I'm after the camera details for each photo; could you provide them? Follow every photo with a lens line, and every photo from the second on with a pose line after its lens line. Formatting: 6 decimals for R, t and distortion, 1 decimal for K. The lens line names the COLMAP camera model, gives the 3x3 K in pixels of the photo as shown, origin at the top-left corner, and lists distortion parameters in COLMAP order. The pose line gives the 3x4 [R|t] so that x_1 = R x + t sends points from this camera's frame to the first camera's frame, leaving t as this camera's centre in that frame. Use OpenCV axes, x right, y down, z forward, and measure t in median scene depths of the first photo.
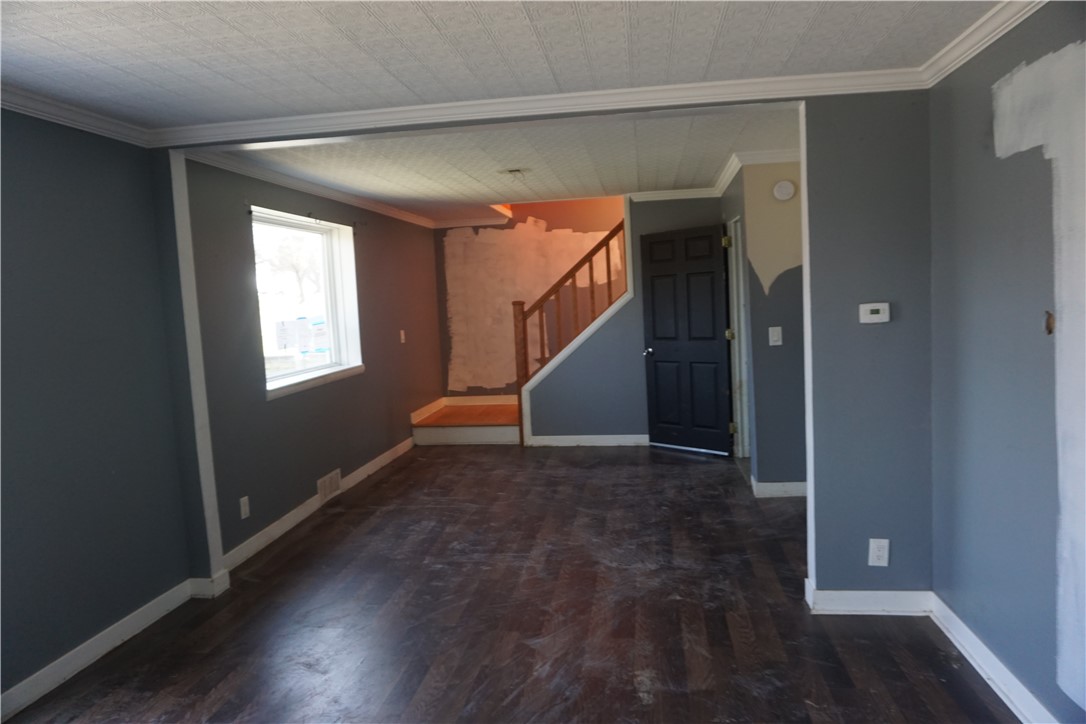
lens RADIAL K [[724.6, 0, 543.0], [0, 724.6, 362.0], [0, 0, 1]] dist [-0.060199, 0.024548]
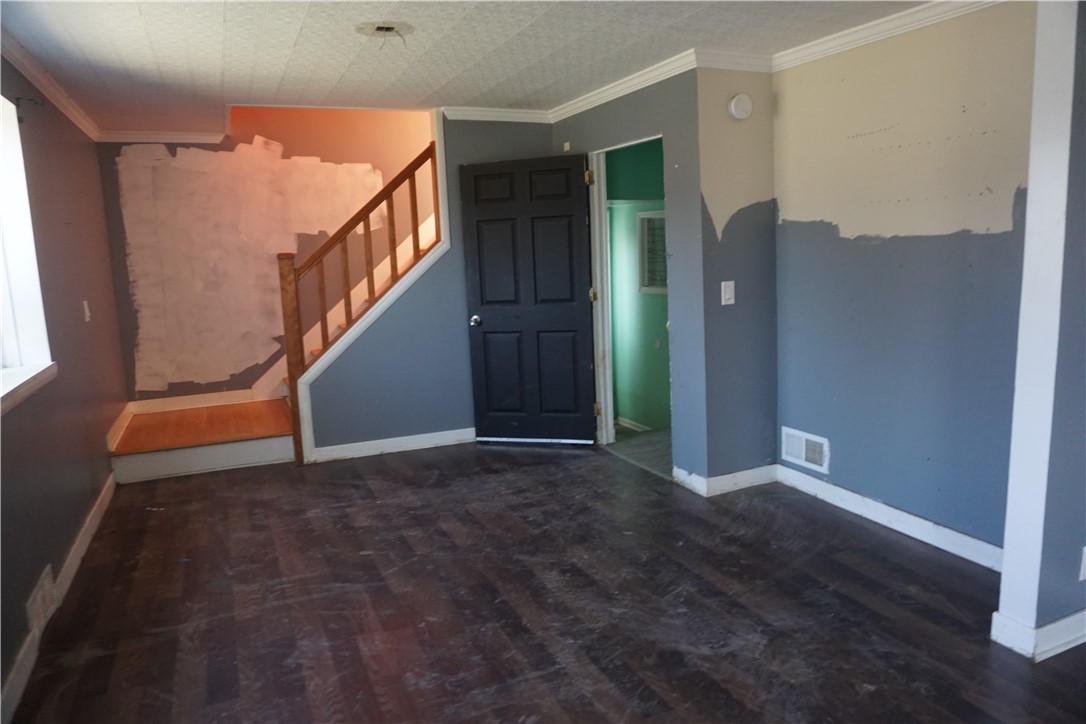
lens RADIAL K [[724.6, 0, 543.0], [0, 724.6, 362.0], [0, 0, 1]] dist [-0.060199, 0.024548]
pose [[0.847000, -0.067268, 0.527320, -0.216083], [0.044269, 0.997441, 0.056133, -0.010785], [-0.529747, -0.024200, 0.847810, 0.341752]]
